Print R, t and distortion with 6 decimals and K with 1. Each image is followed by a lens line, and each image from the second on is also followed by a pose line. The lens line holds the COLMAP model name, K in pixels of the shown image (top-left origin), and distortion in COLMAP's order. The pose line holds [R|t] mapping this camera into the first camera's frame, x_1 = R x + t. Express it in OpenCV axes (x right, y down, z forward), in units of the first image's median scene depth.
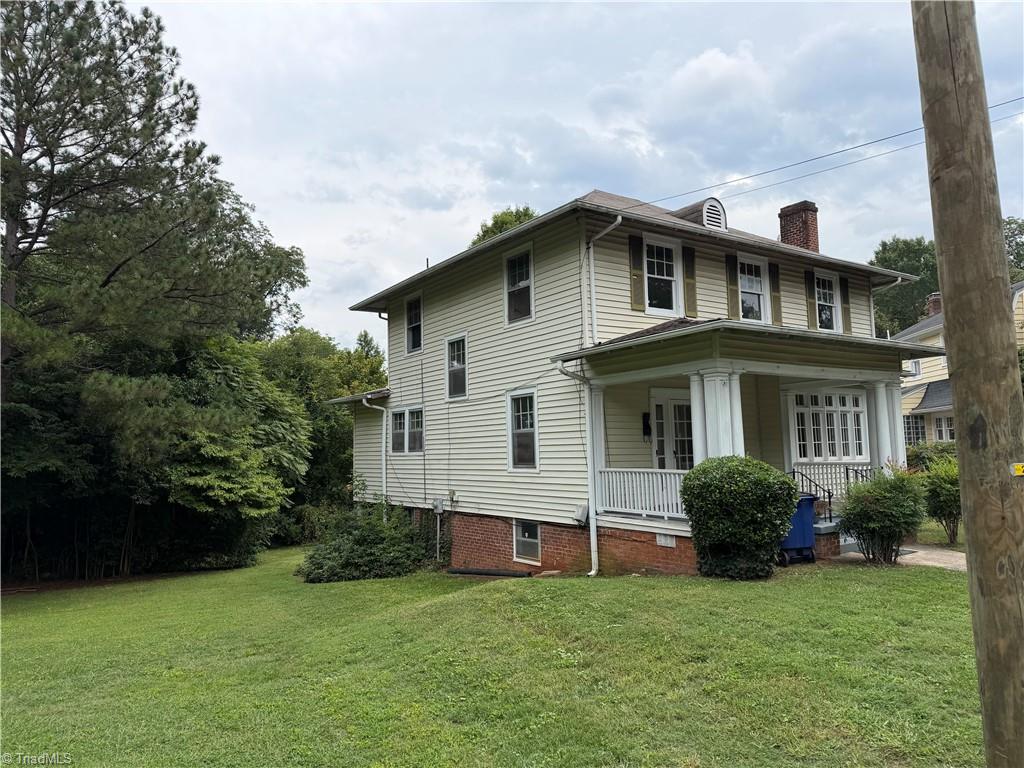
lens RADIAL K [[721.5, 0, 511.0], [0, 721.5, 381.6], [0, 0, 1]] dist [-0.003843, -0.012702]
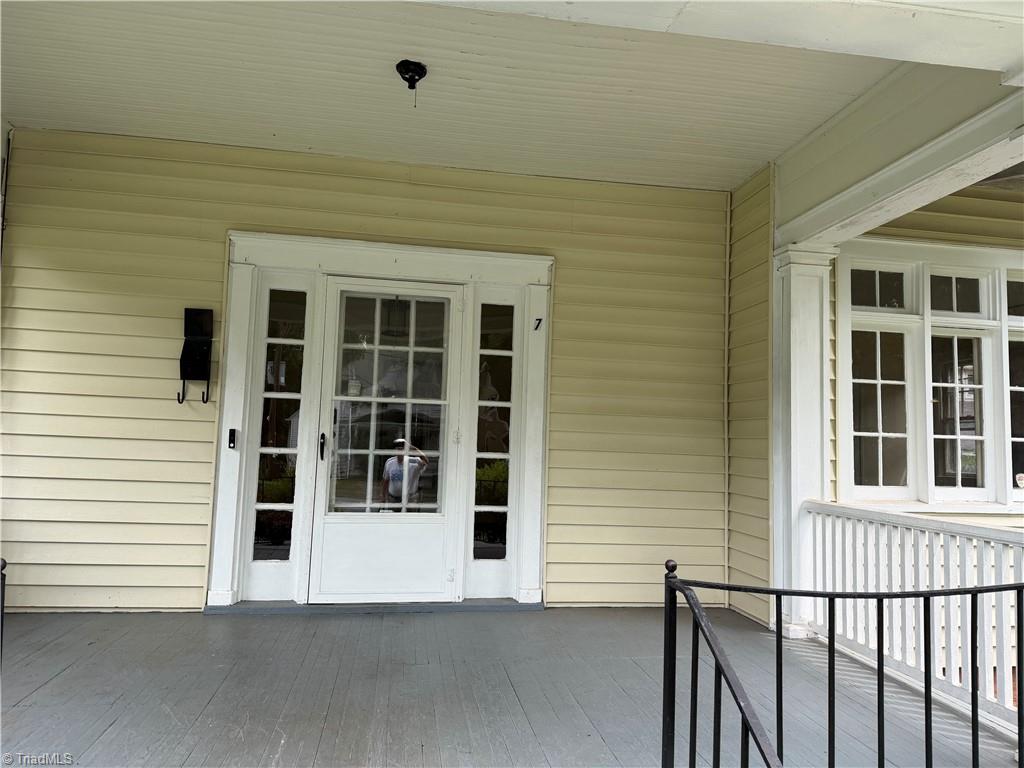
lens RADIAL K [[721.5, 0, 513.5], [0, 721.5, 384.3], [0, 0, 1]] dist [-0.003843, -0.012702]
pose [[0.911390, 0.015753, -0.411242, 0.409098], [-0.009075, 0.999793, 0.018186, 0.064063], [0.411444, -0.012843, 0.911345, 0.713146]]
